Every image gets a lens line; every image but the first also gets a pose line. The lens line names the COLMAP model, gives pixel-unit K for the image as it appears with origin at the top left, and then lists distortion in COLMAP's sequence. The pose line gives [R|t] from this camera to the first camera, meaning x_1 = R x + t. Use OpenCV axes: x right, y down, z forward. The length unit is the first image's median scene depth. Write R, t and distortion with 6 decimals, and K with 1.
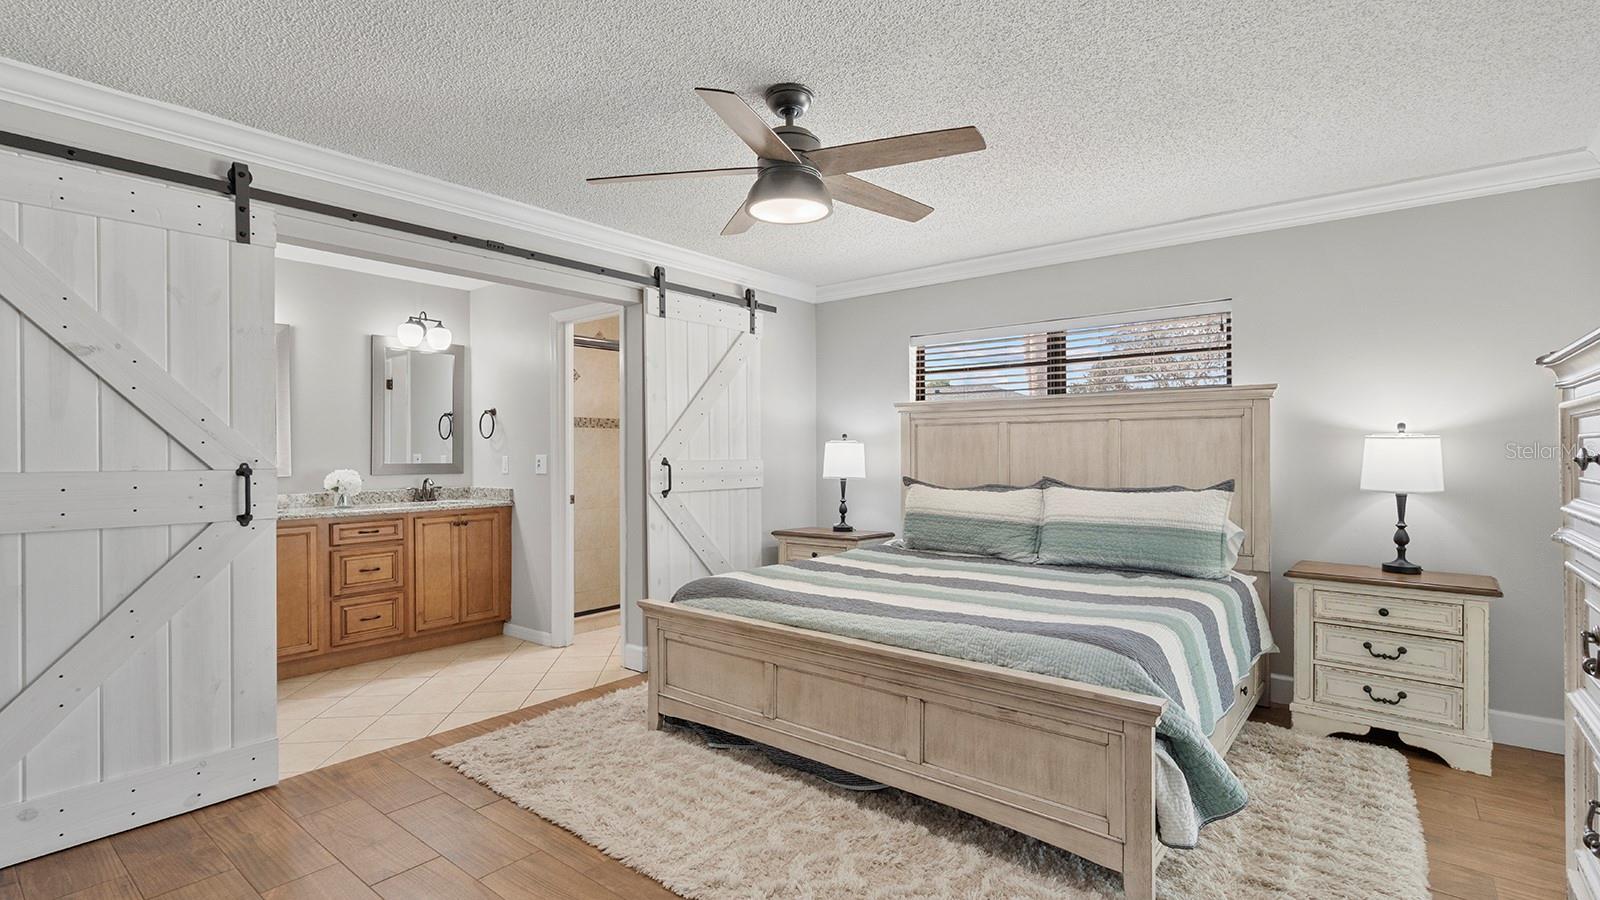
lens RADIAL K [[728.3, 0, 798.3], [0, 728.3, 450.4], [0, 0, 1]] dist [0.001658, -0.000564]
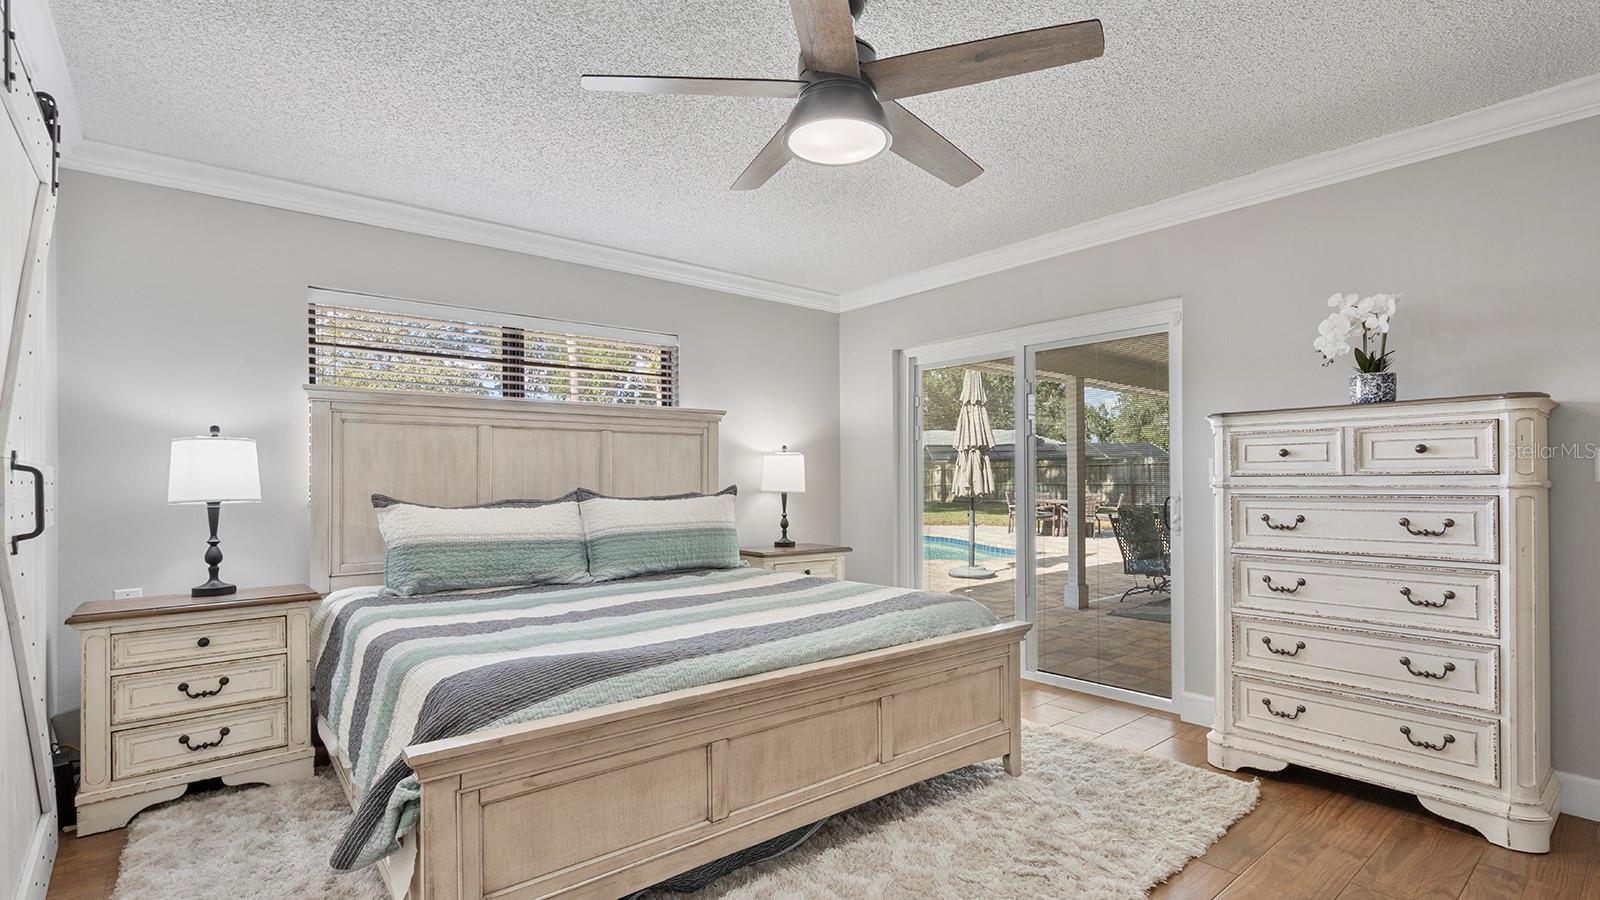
lens RADIAL K [[728.3, 0, 798.0], [0, 728.3, 467.7], [0, 0, 1]] dist [0.001658, -0.000564]
pose [[0.218658, 0.016299, 0.975665, -0.500614], [0.001819, 0.999852, -0.017110, 0.027172], [-0.975800, 0.005516, 0.218596, 0.536844]]
